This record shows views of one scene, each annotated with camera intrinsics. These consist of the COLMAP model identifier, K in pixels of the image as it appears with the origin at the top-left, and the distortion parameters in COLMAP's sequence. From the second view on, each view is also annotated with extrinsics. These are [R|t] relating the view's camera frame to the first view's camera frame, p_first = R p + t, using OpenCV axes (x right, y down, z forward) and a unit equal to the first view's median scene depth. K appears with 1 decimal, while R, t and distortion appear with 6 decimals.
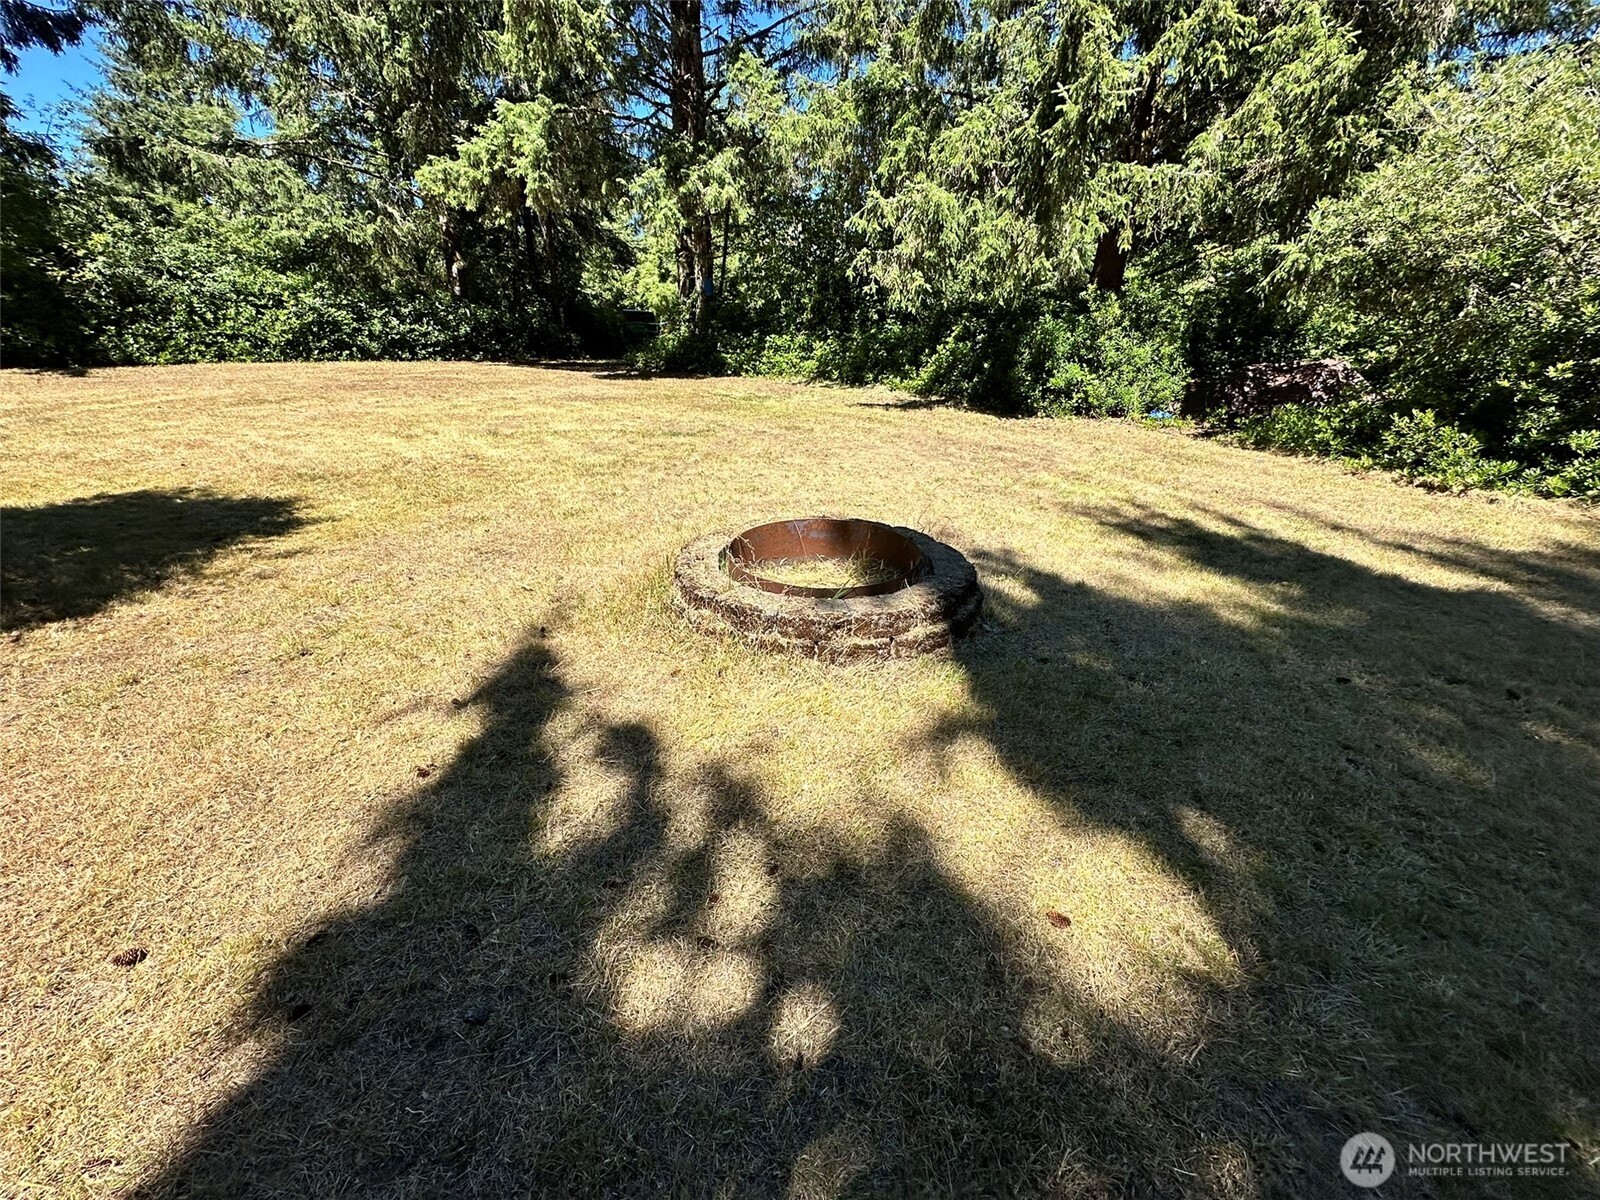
lens RADIAL K [[636.7, 0, 801.2], [0, 636.7, 602.1], [0, 0, 1]] dist [-0.002323, 0.000327]
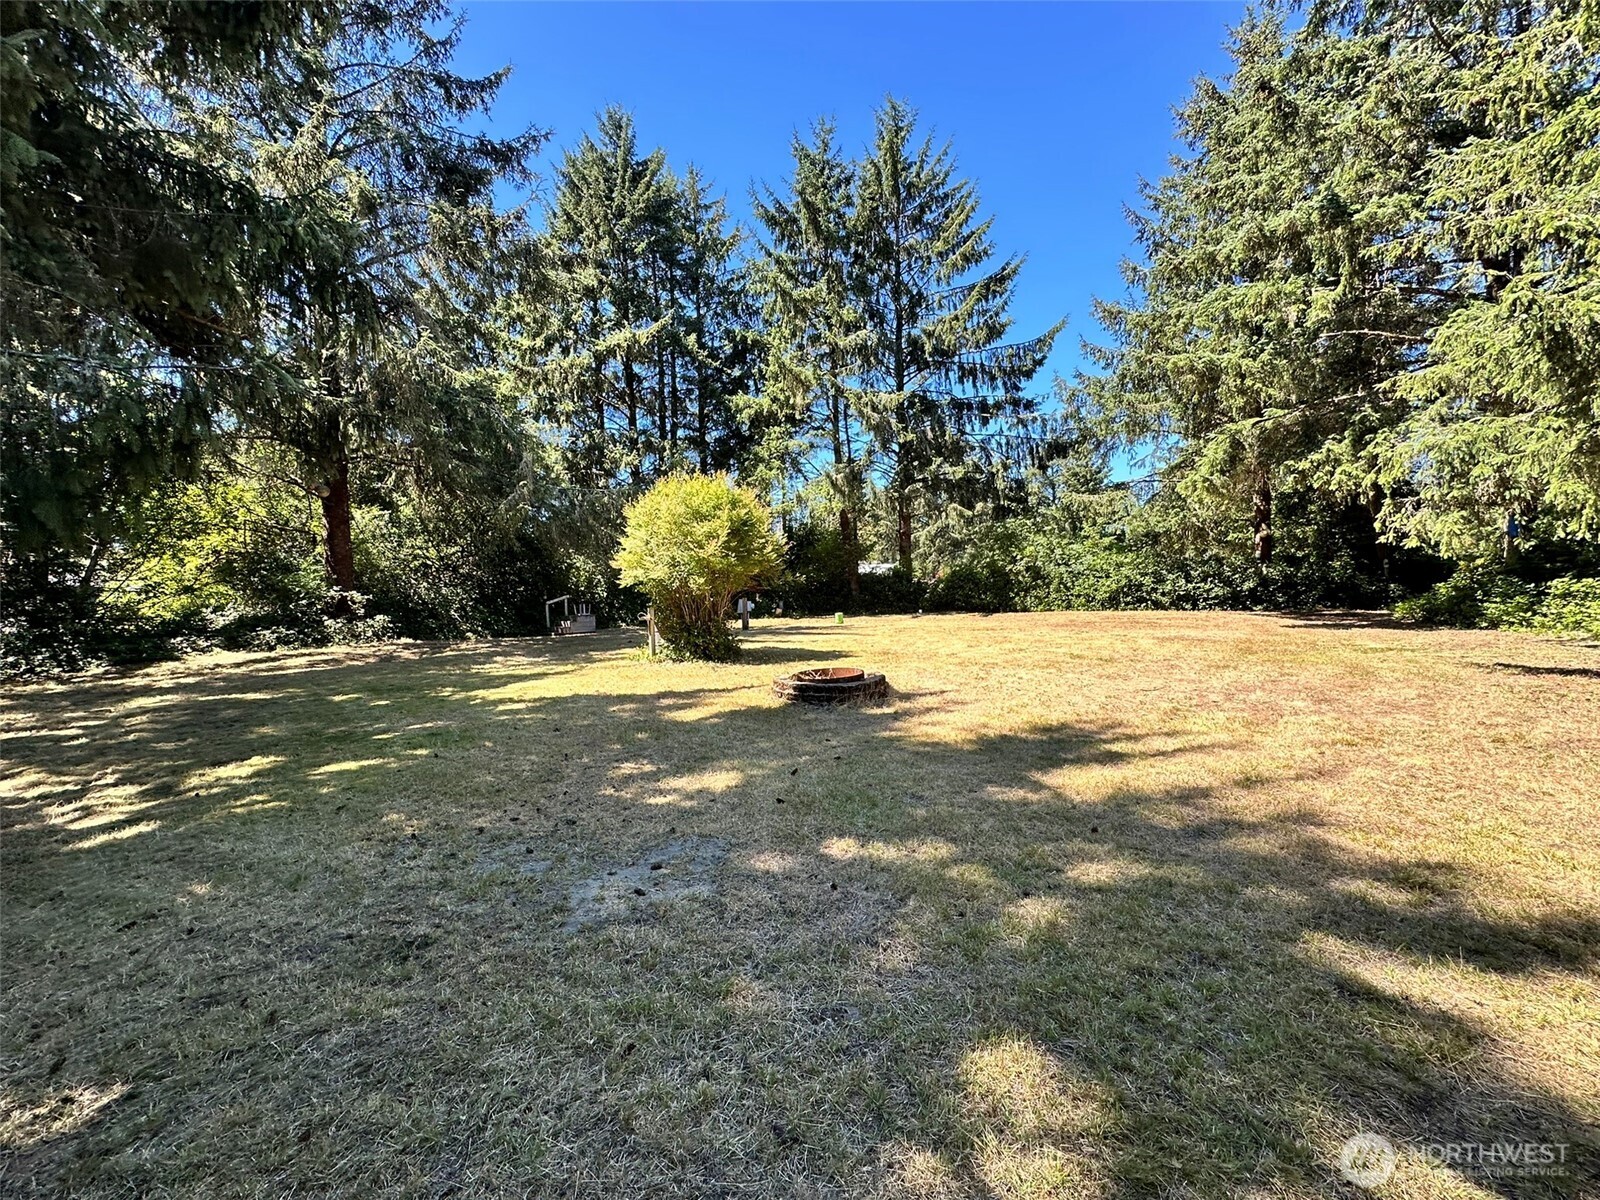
lens RADIAL K [[636.7, 0, 799.6], [0, 636.7, 599.7], [0, 0, 1]] dist [-0.002323, 0.000327]
pose [[0.212963, -0.013356, -0.976969, 0.671590], [-0.351382, 0.931960, -0.089337, -0.025738], [0.911689, 0.362315, 0.193780, 0.072613]]
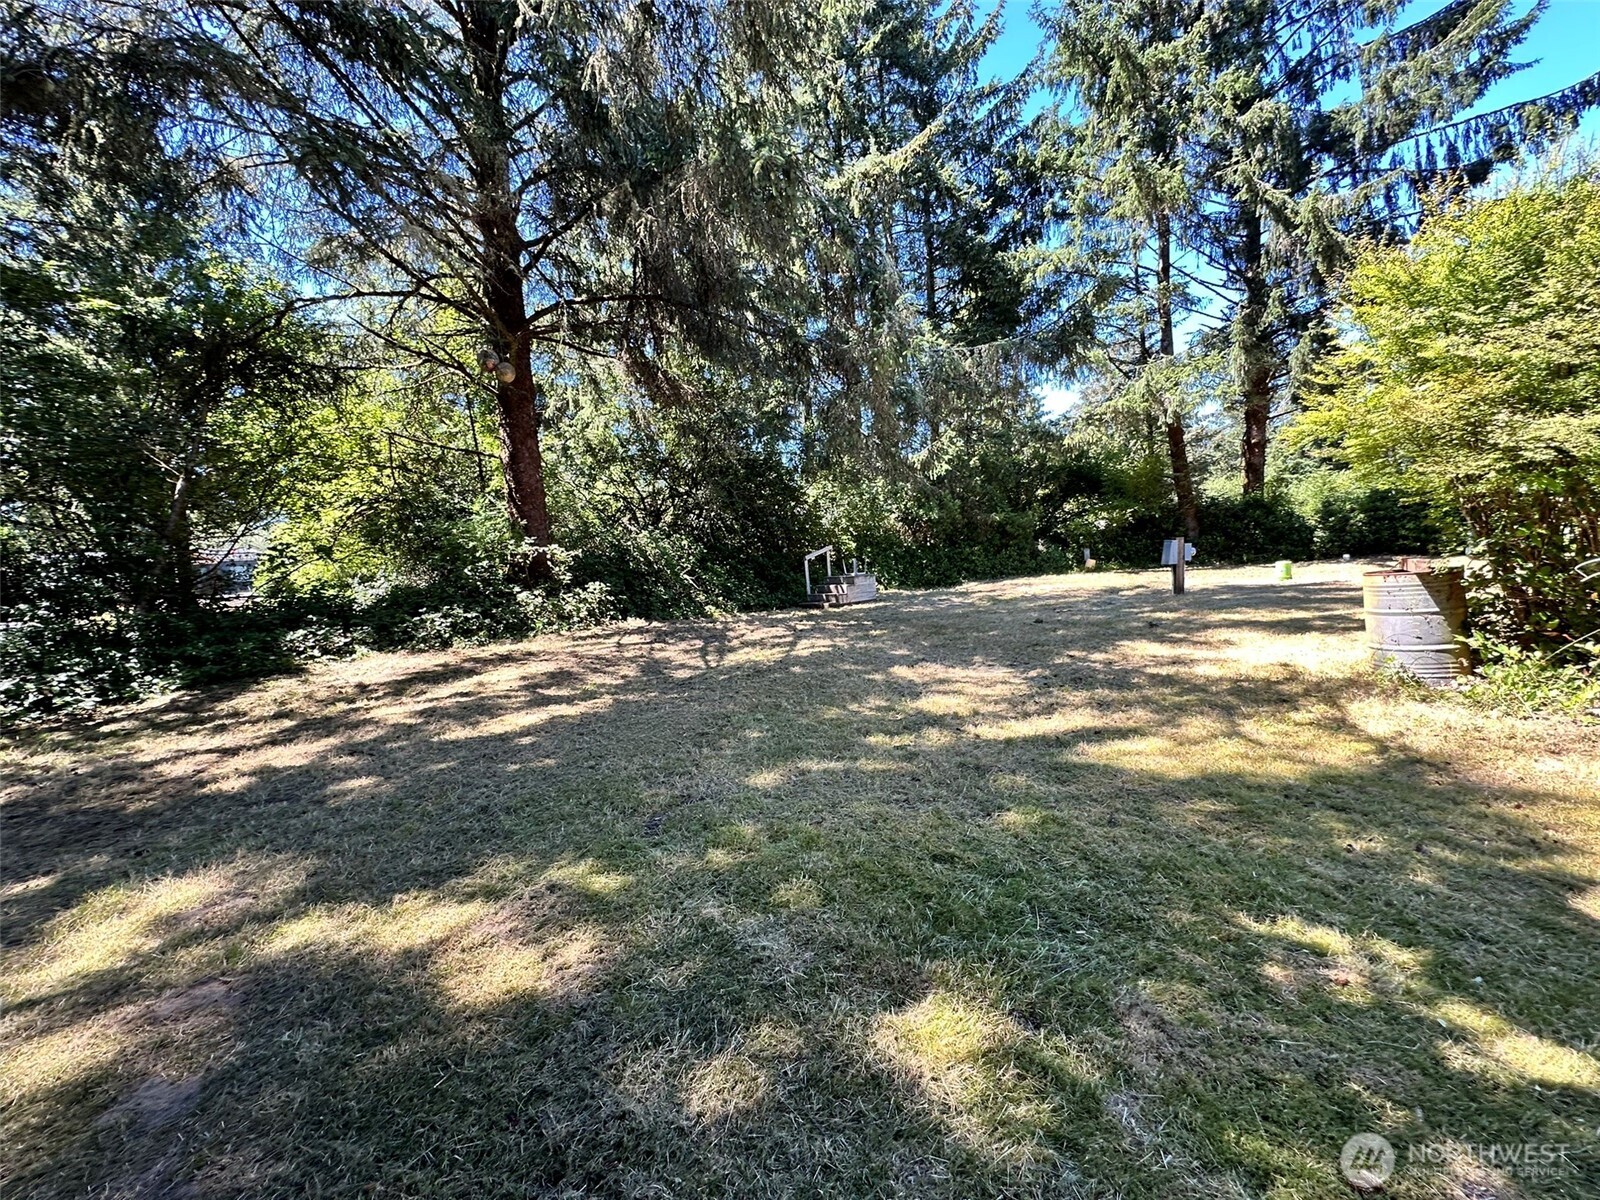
lens RADIAL K [[636.7, 0, 798.9], [0, 636.7, 599.4], [0, 0, 1]] dist [-0.002323, 0.000327]
pose [[0.062458, 0.047954, -0.996895, -0.071321], [-0.334214, 0.942182, 0.024383, 0.125221], [0.940425, 0.331654, 0.074874, -0.312770]]
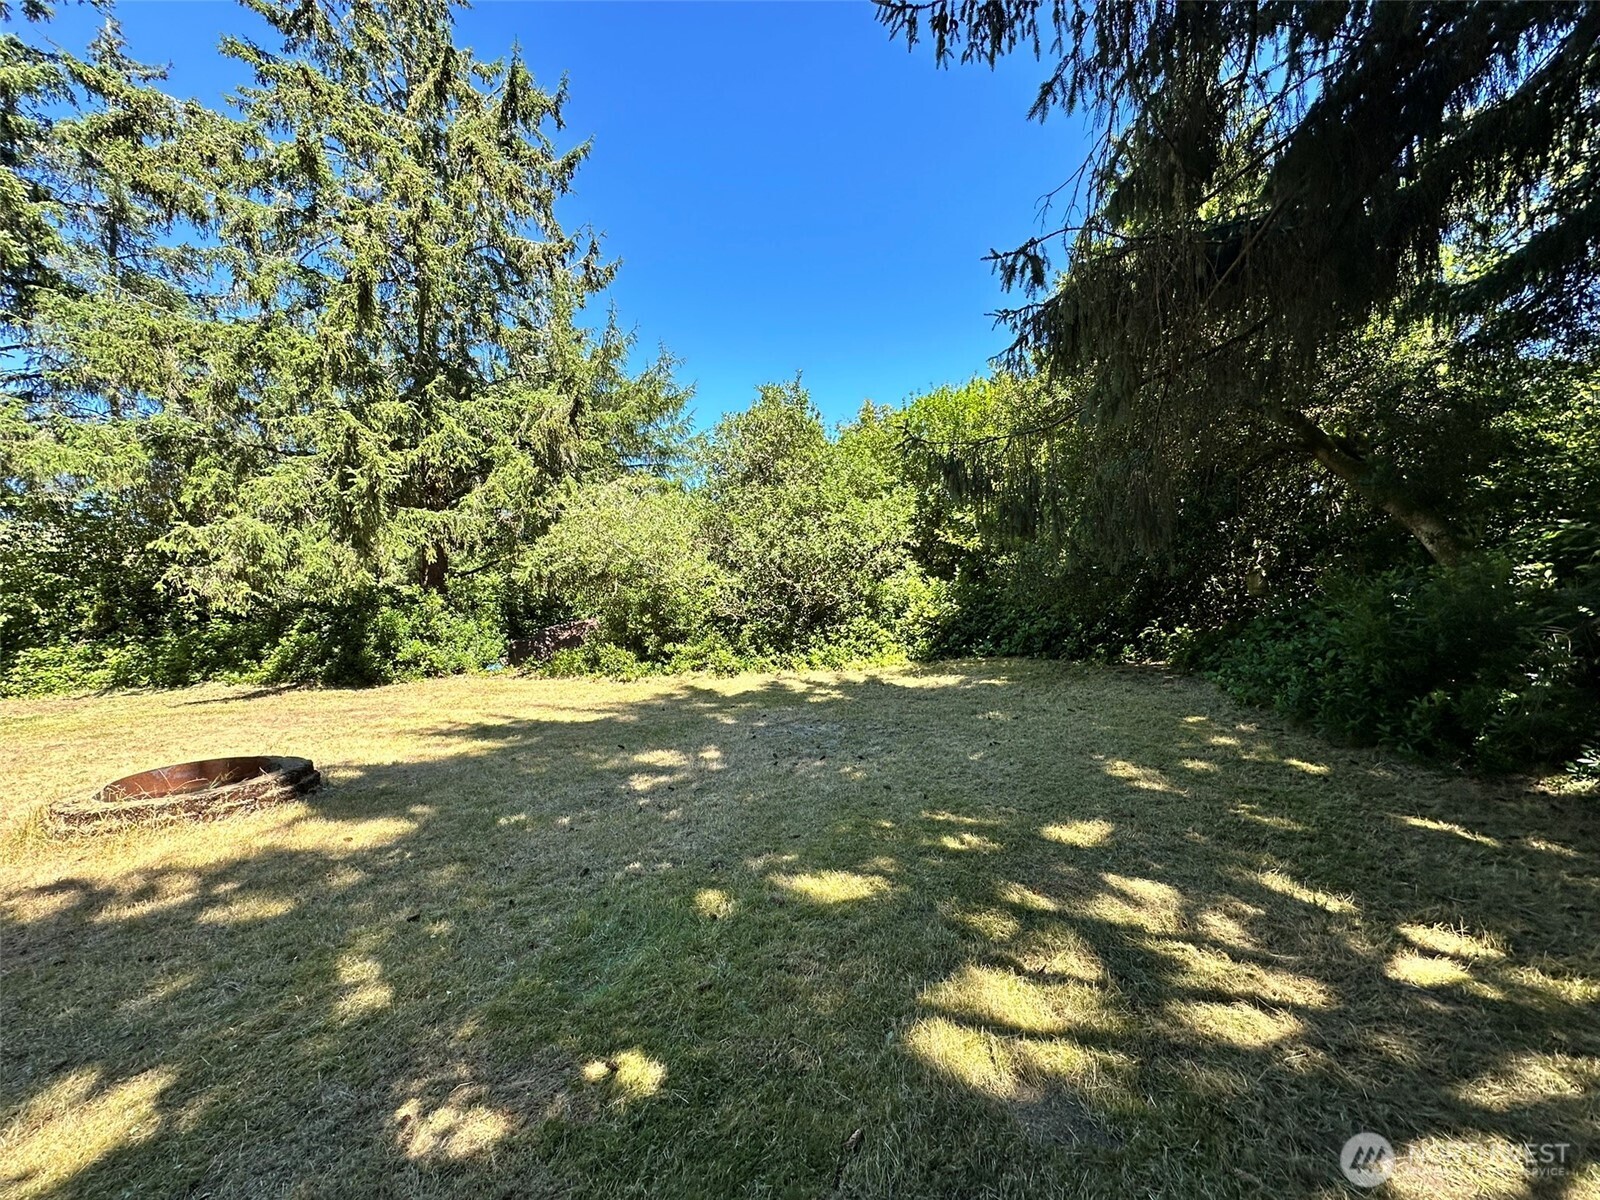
lens RADIAL K [[636.7, 0, 798.0], [0, 636.7, 601.6], [0, 0, 1]] dist [-0.002323, 0.000327]
pose [[0.640075, -0.068778, 0.765228, -0.044989], [0.365395, 0.903390, -0.224438, 0.108955], [-0.675863, 0.423267, 0.603369, -0.287288]]
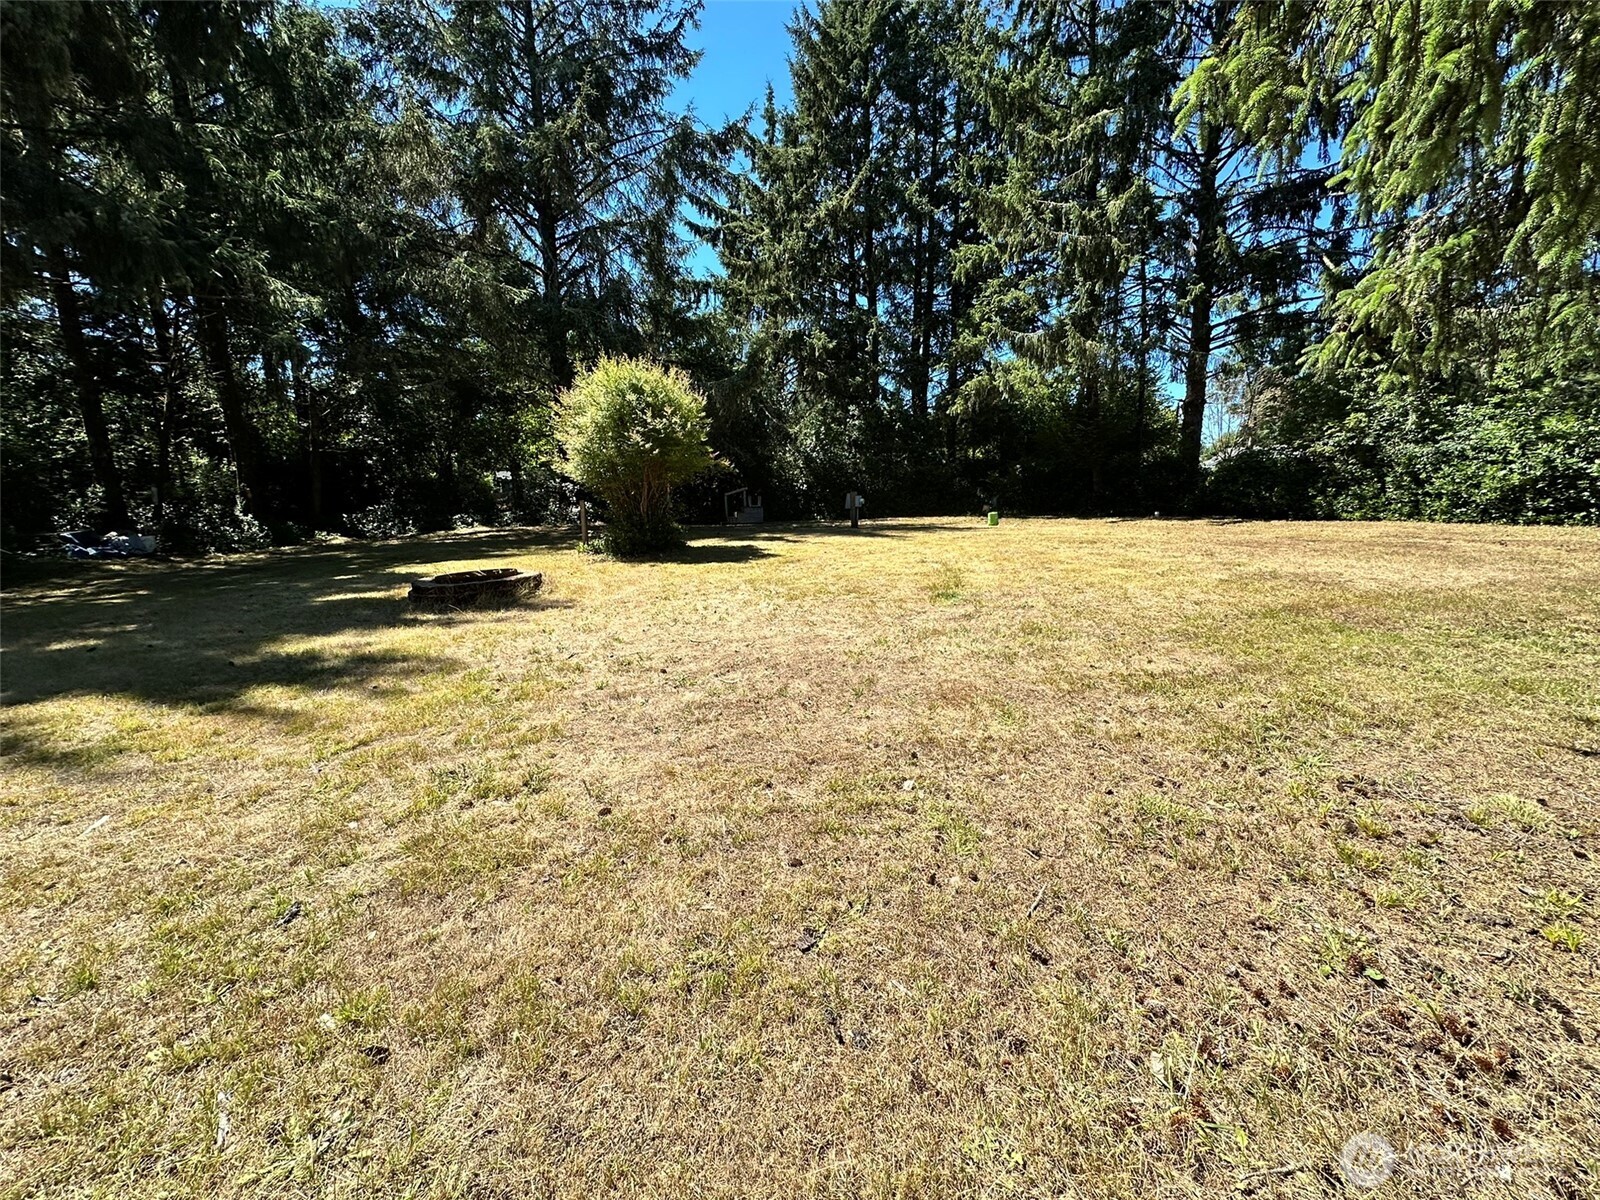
lens RADIAL K [[636.7, 0, 799.5], [0, 636.7, 599.4], [0, 0, 1]] dist [-0.002323, 0.000327]
pose [[-0.422505, 0.135513, -0.896173, 0.454824], [-0.344913, 0.890328, 0.297240, -0.306485], [0.838167, 0.434687, -0.329428, 0.764652]]
